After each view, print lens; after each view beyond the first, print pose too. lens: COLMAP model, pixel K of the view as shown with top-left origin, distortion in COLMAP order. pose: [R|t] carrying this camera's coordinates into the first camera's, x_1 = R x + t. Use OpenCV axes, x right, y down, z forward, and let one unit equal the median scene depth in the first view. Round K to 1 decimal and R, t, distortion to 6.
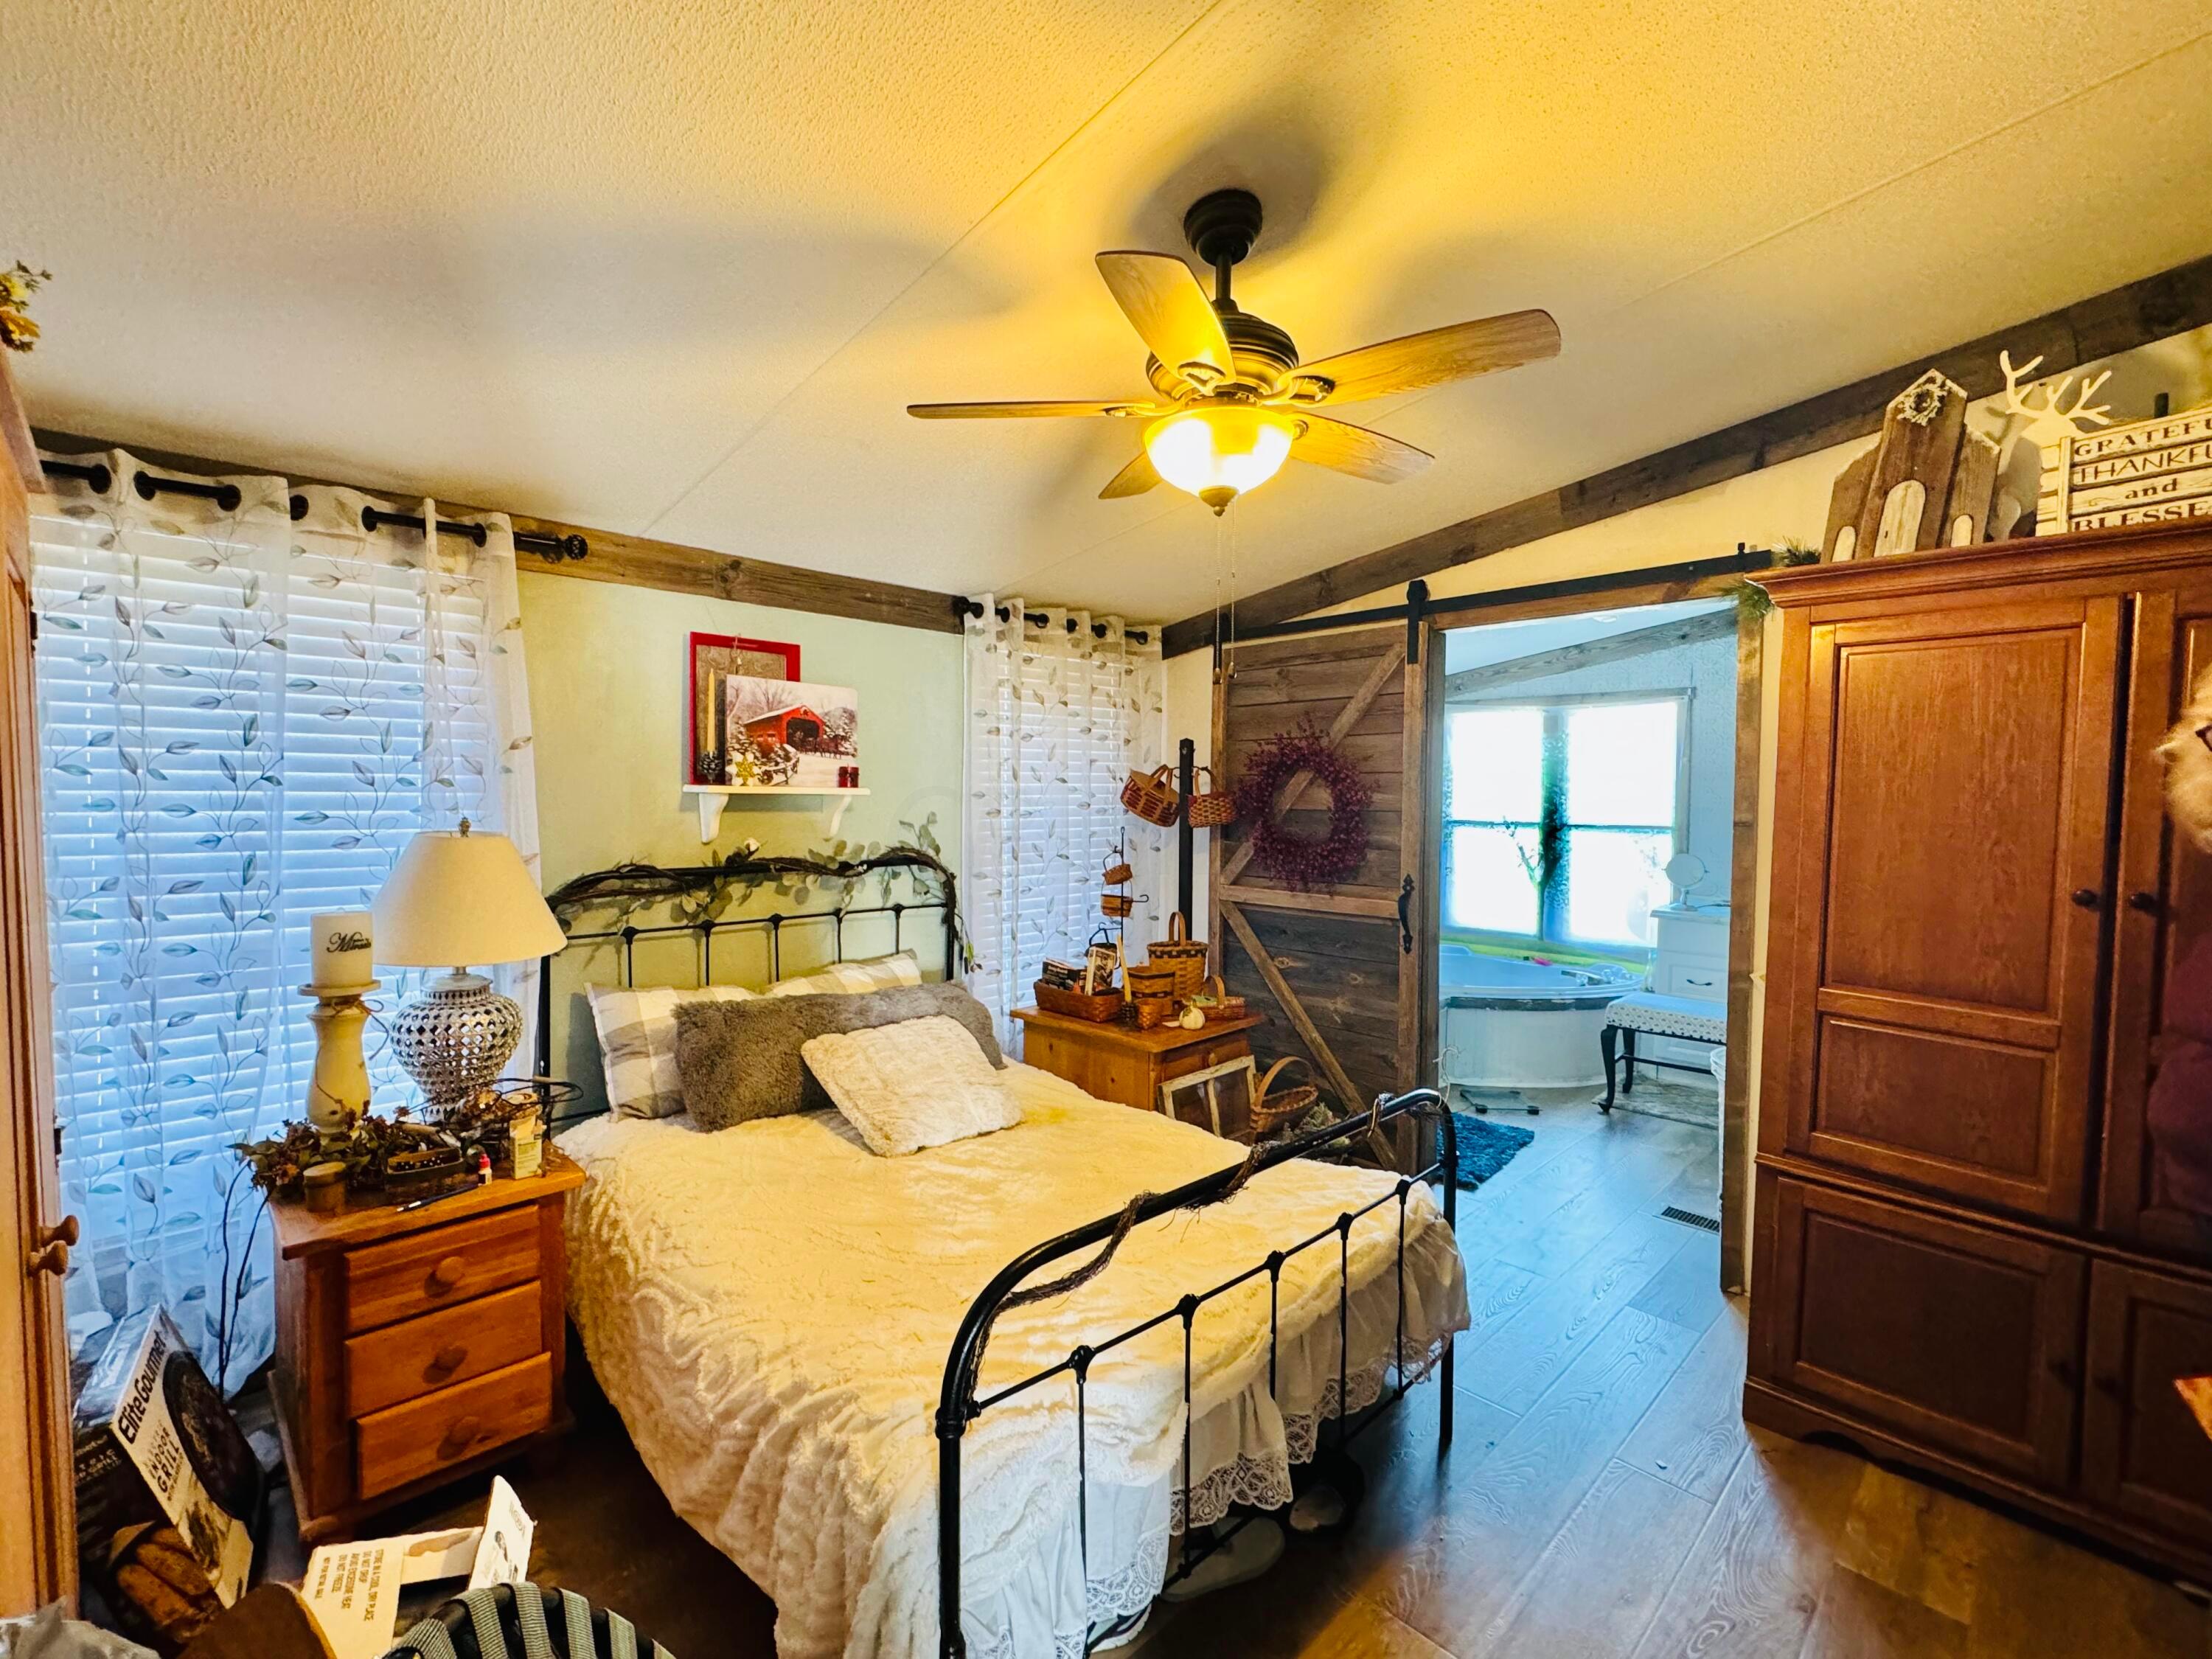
lens RADIAL K [[947.3, 0, 1106.0], [0, 947.3, 829.5], [0, 0, 1]] dist [-0.006535, 0.000318]
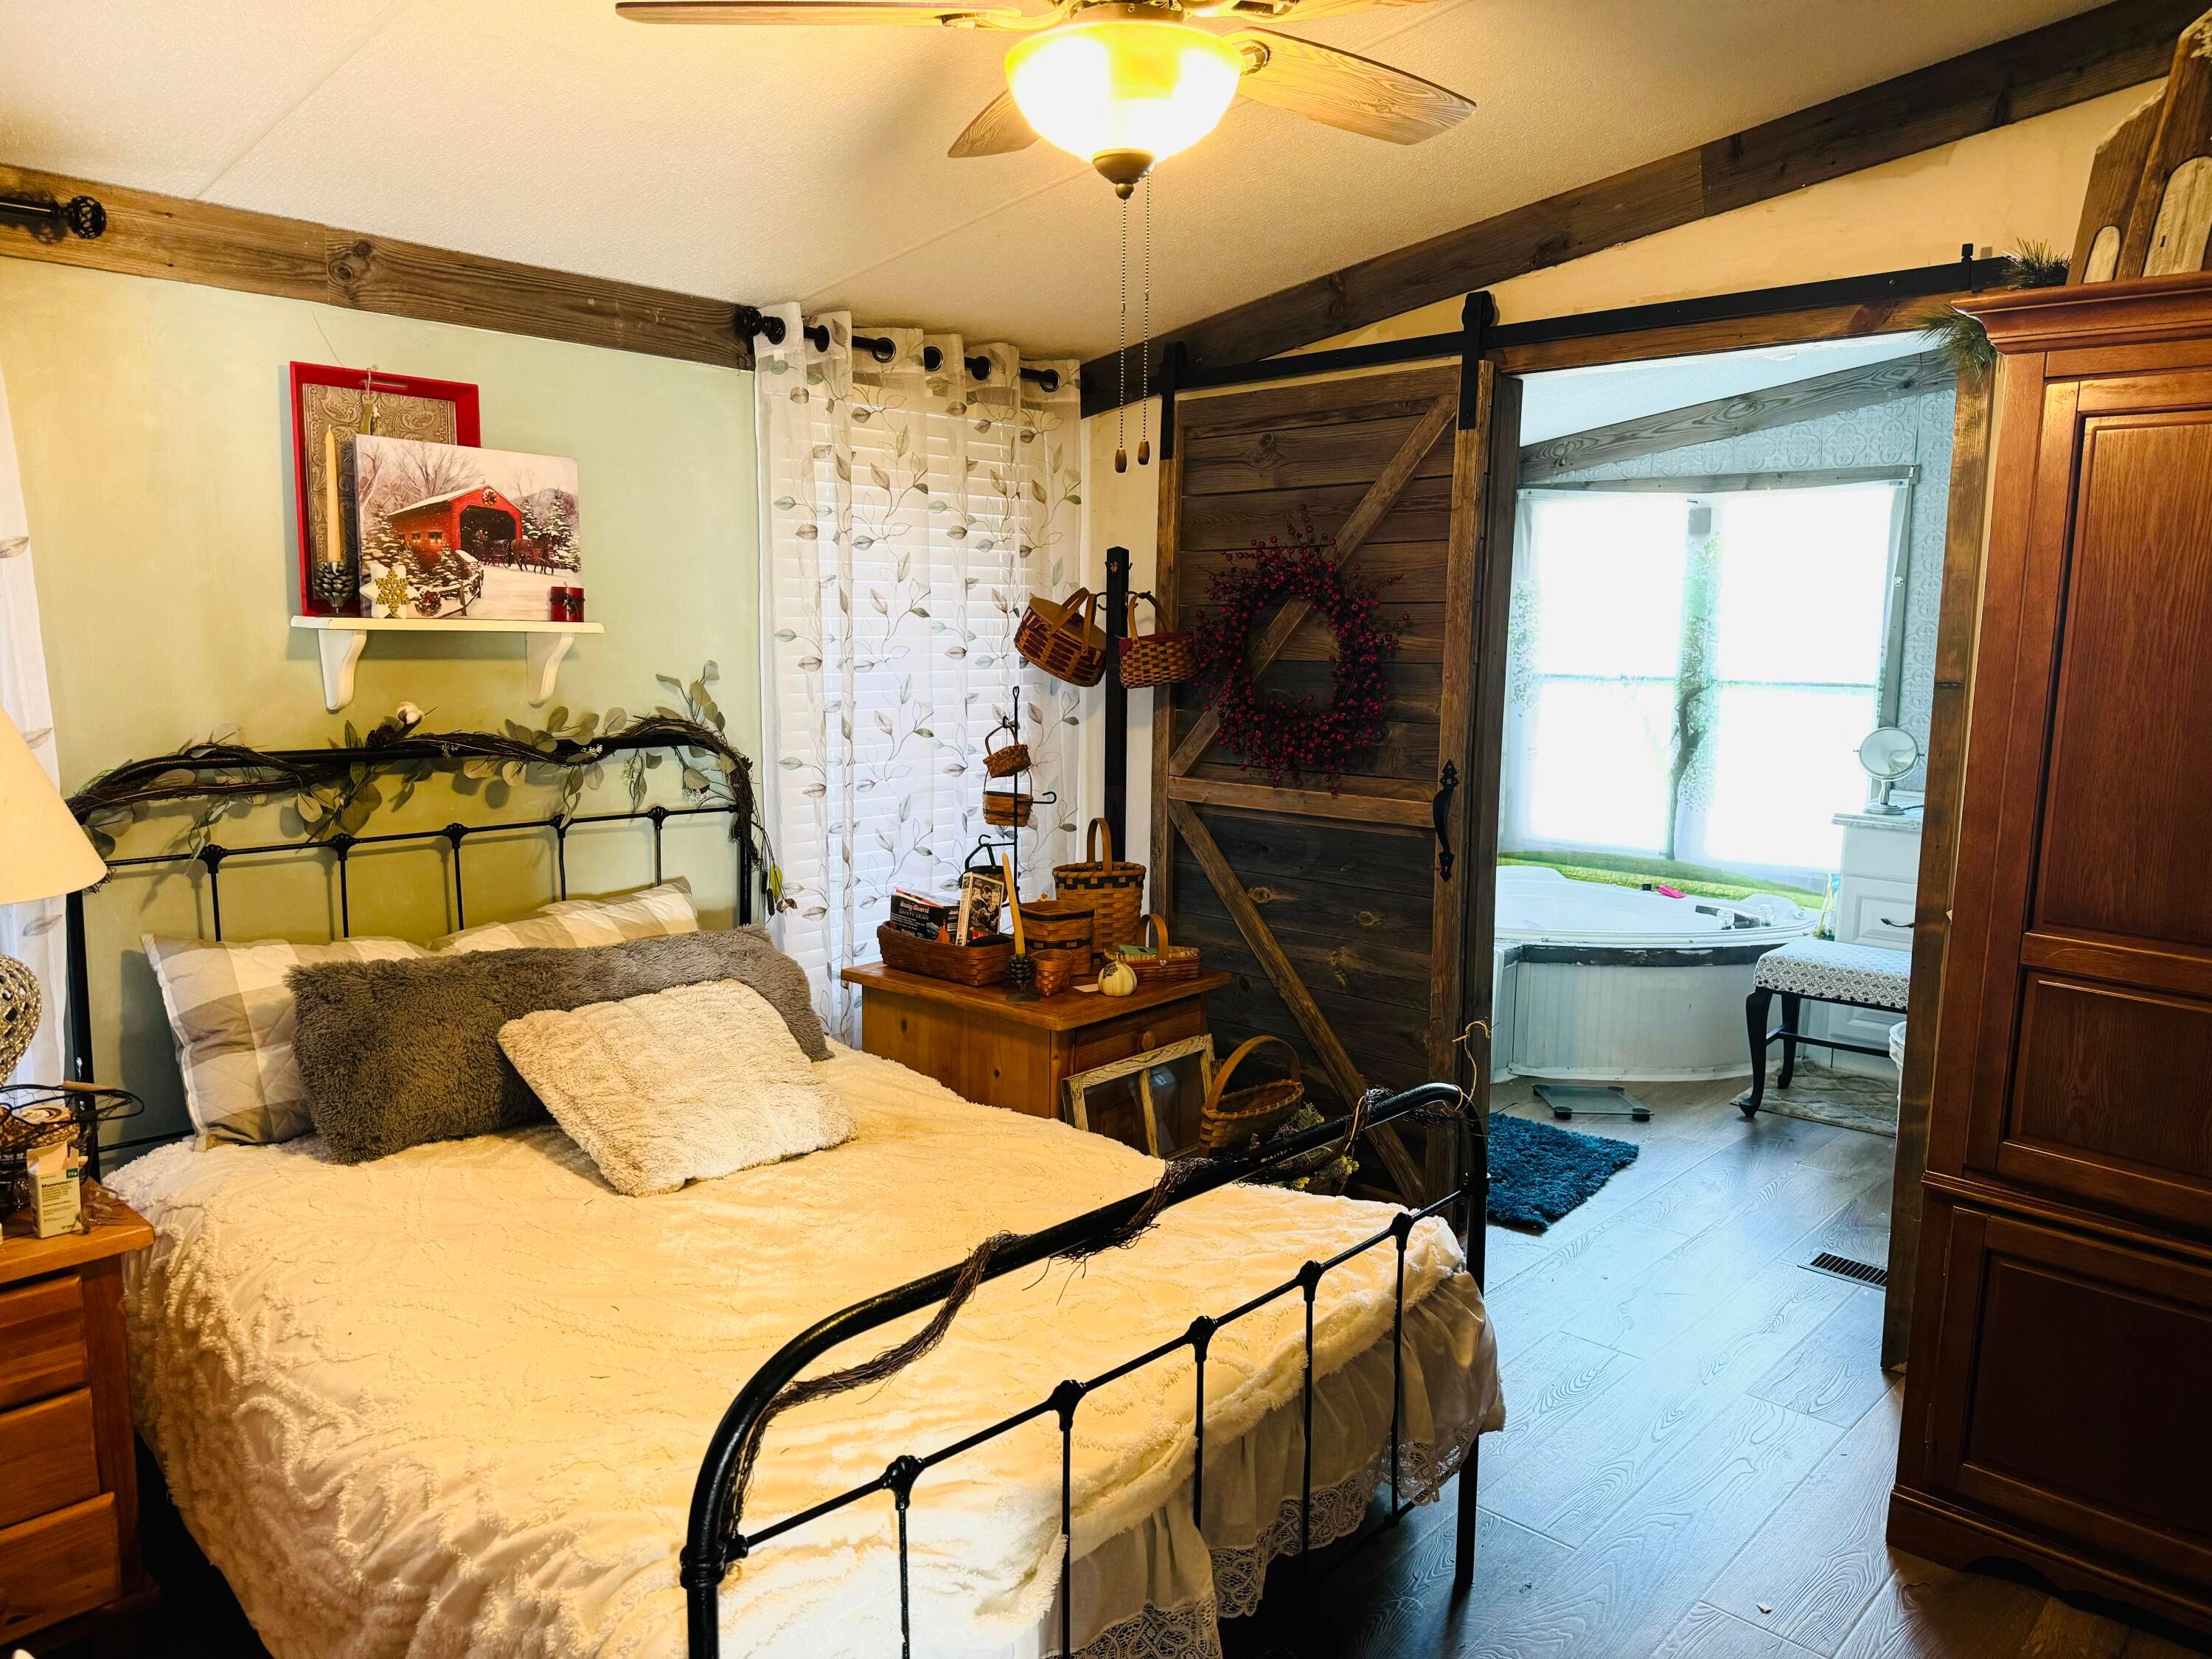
lens RADIAL K [[1514.5, 0, 1106.0], [0, 1514.5, 829.5], [0, 0, 1]] dist [0.034456, -0.048185]
pose [[0.998583, -0.002255, 0.053163, 0.032699], [-0.002896, 0.995318, 0.096607, -0.006432], [-0.053132, -0.096624, 0.993902, -0.030624]]
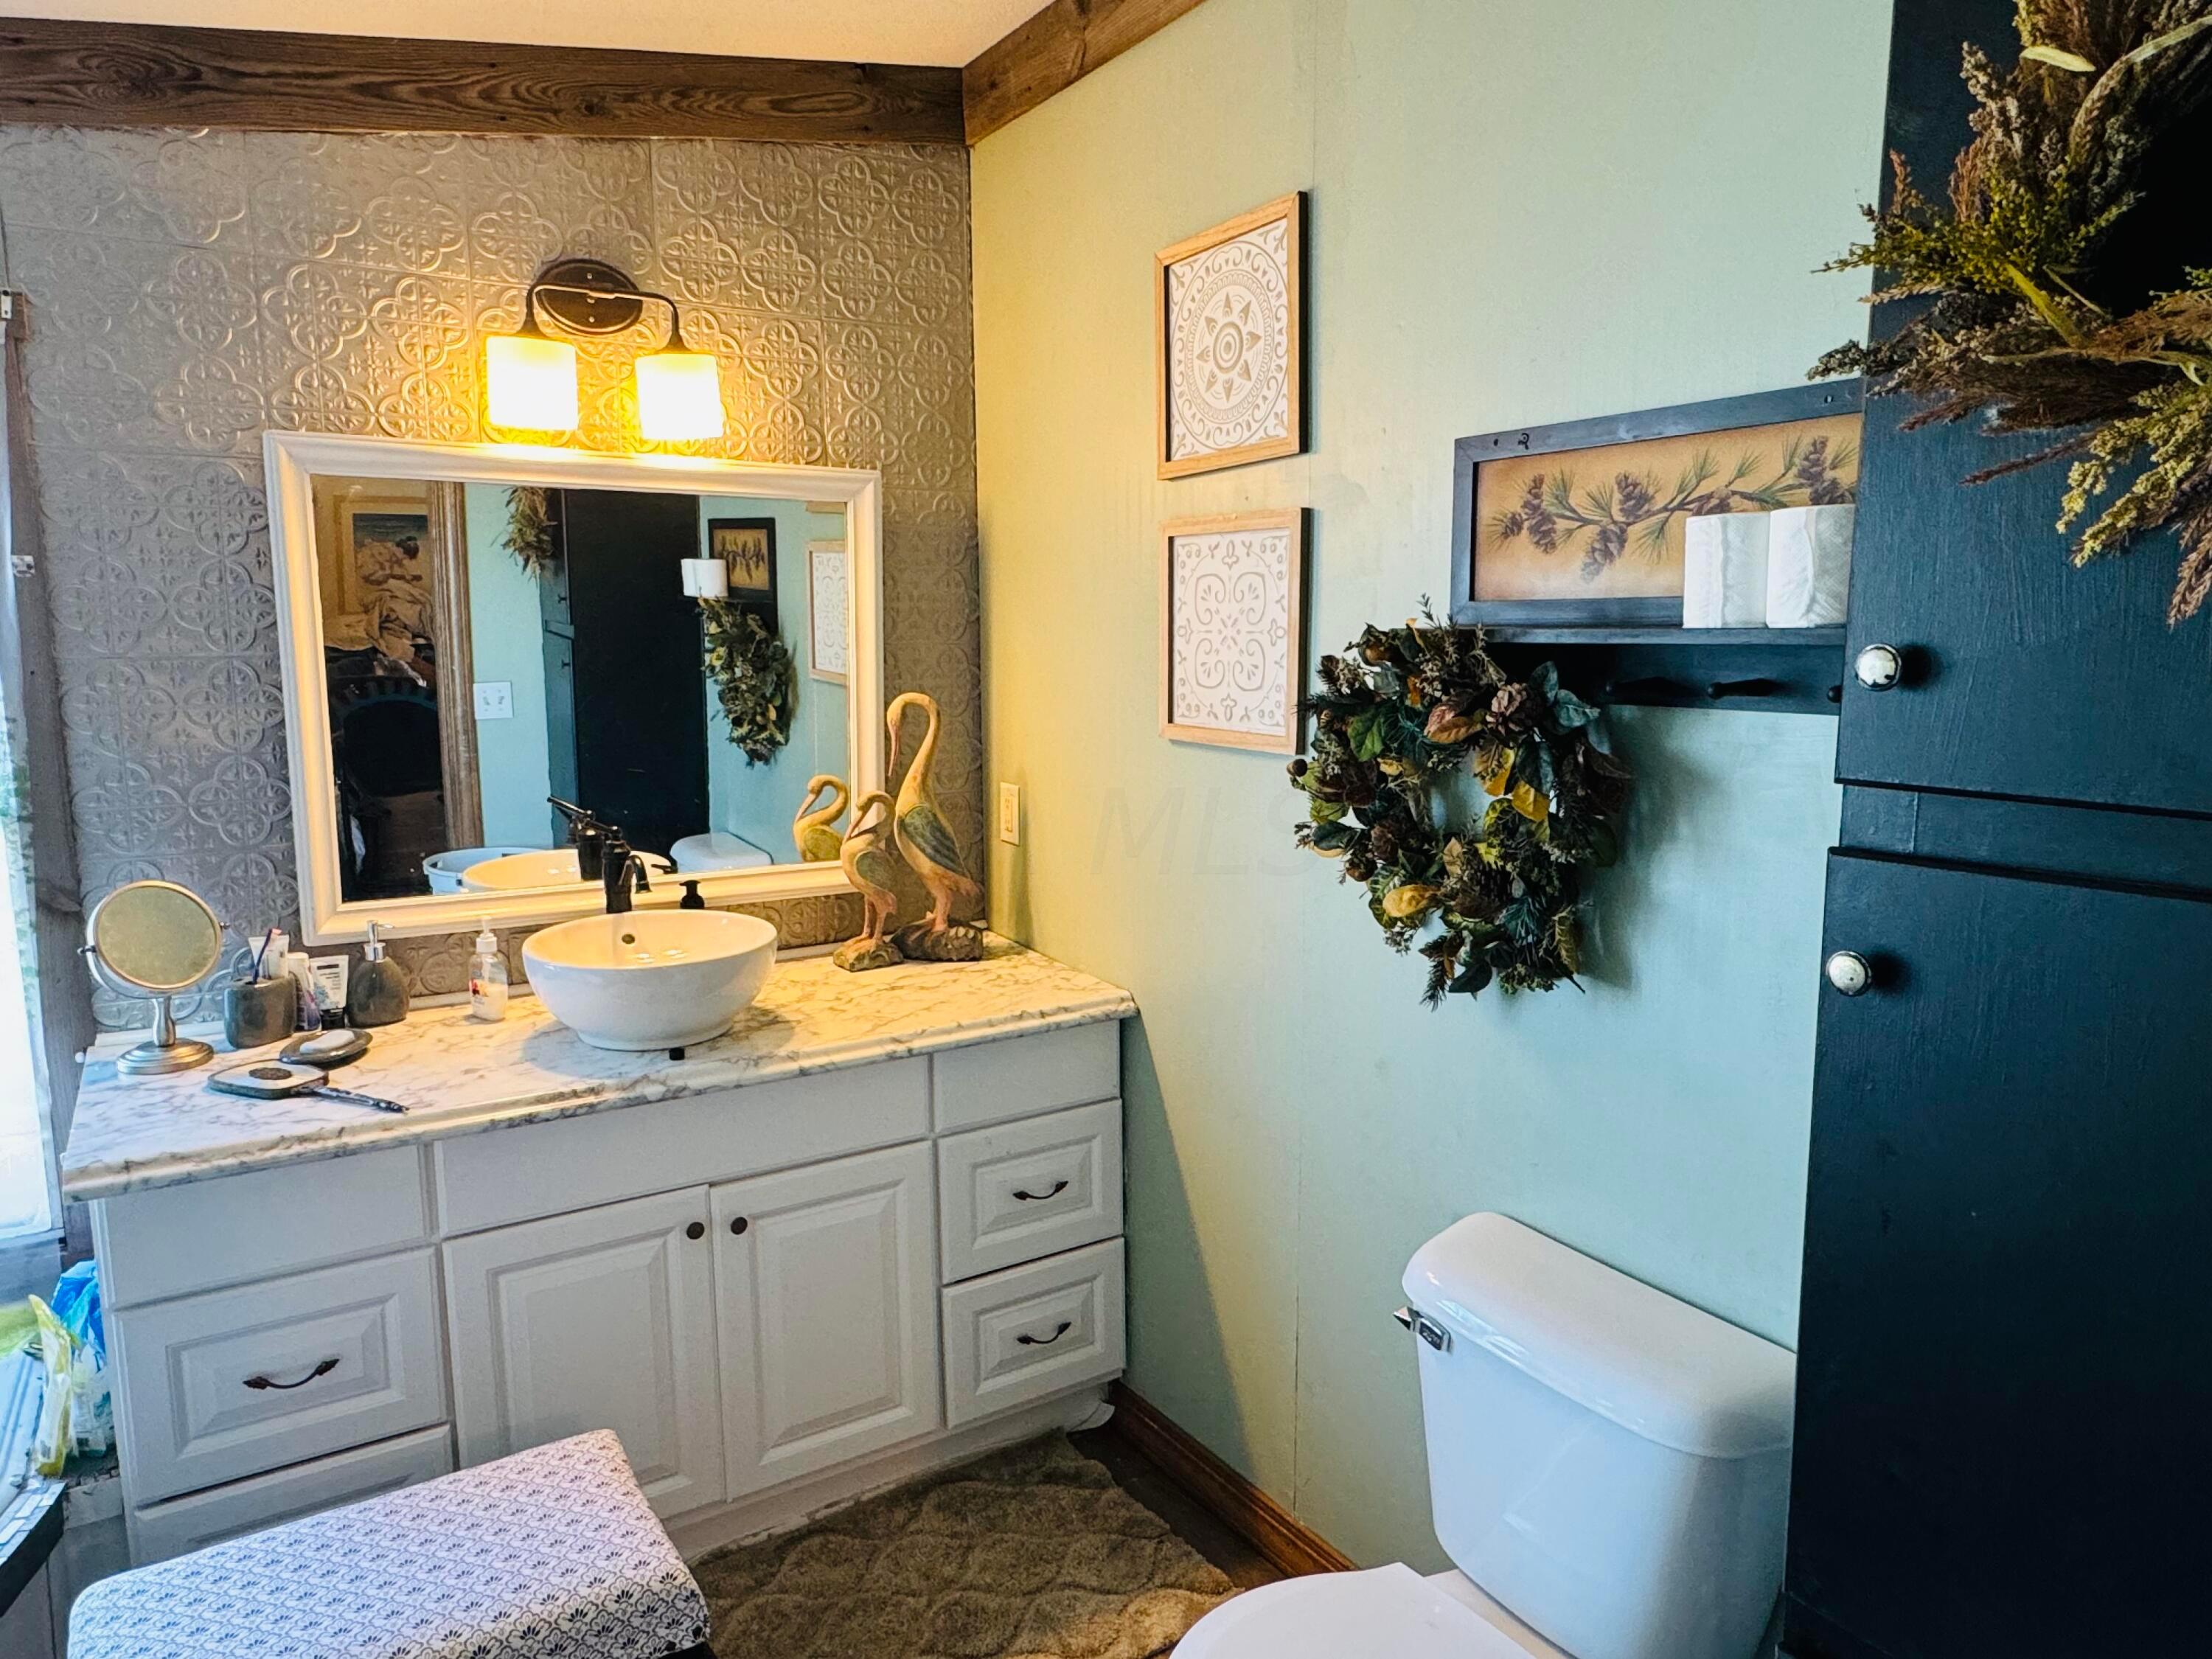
lens RADIAL K [[1412.0, 0, 1106.0], [0, 1412.0, 829.5], [0, 0, 1]] dist [-0.002181, 0.003465]
pose [[0.192739, -0.142402, 0.970862, 0.464857], [0.043510, 0.989681, 0.136525, -0.068774], [-0.980285, 0.015929, 0.196946, 1.072669]]
